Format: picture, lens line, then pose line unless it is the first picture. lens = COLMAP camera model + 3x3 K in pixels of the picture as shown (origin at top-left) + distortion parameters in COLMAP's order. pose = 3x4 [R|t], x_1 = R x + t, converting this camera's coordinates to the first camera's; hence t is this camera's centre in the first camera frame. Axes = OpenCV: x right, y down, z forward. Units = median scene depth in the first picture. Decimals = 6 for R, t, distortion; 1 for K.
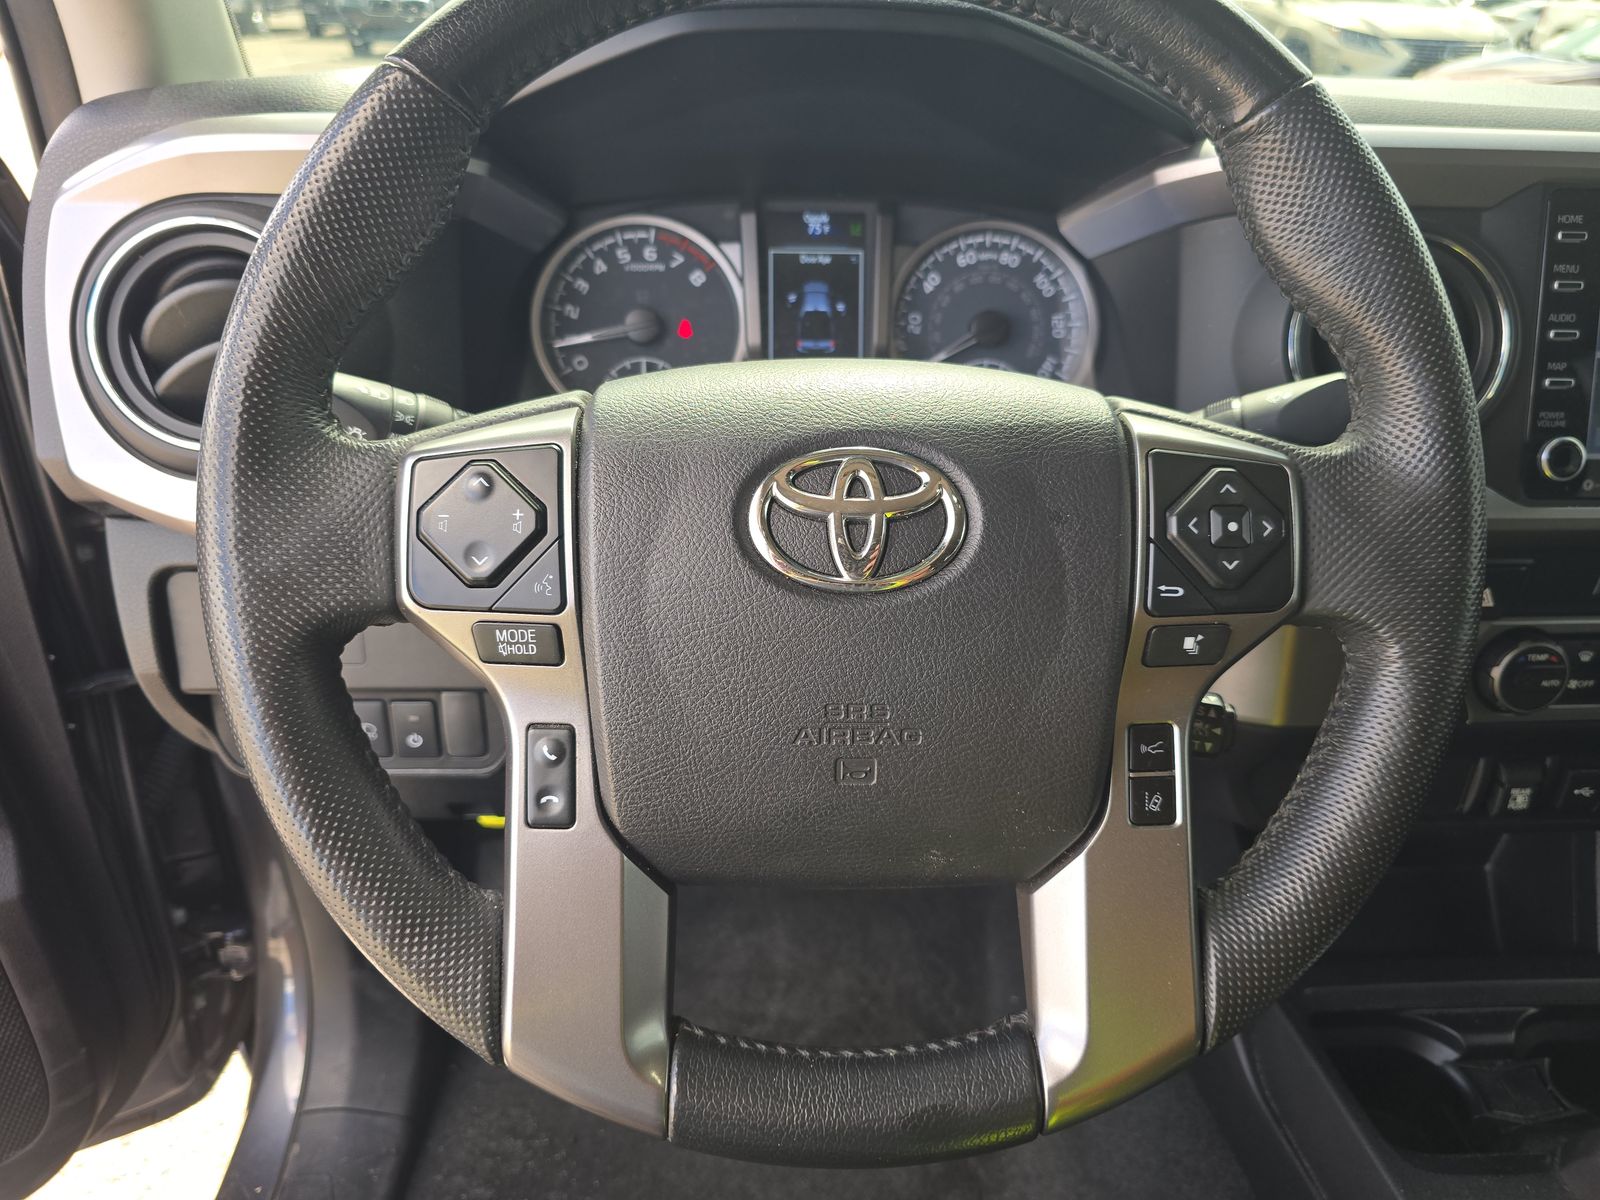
lens RADIAL K [[1137.5, 0, 800.0], [0, 1137.5, 600.0], [0, 0, 1]] dist [0.089579, -0.093868]
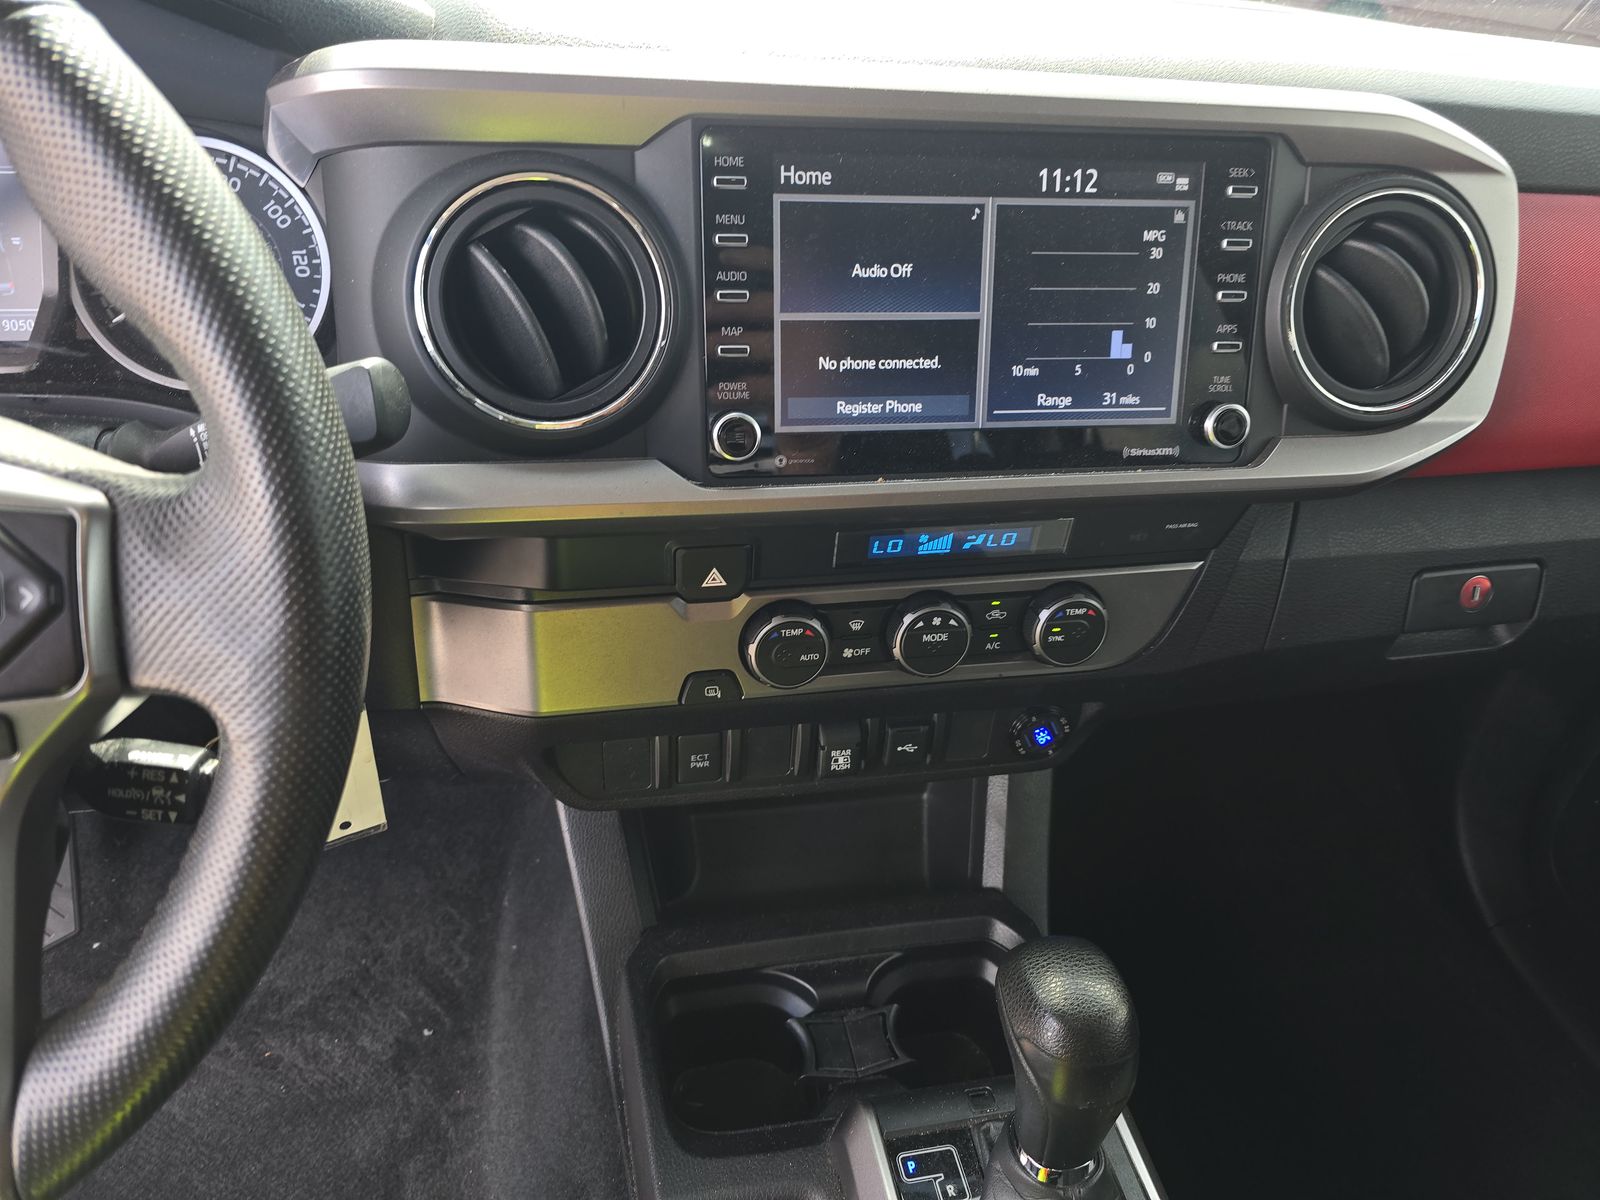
lens RADIAL K [[1137.5, 0, 800.0], [0, 1137.5, 600.0], [0, 0, 1]] dist [0.089579, -0.093868]
pose [[0.988951, -0.043057, 0.141855, 0.493334], [0.026200, 0.992593, 0.118629, -0.084713], [-0.145912, -0.113602, 0.982753, 0.080792]]
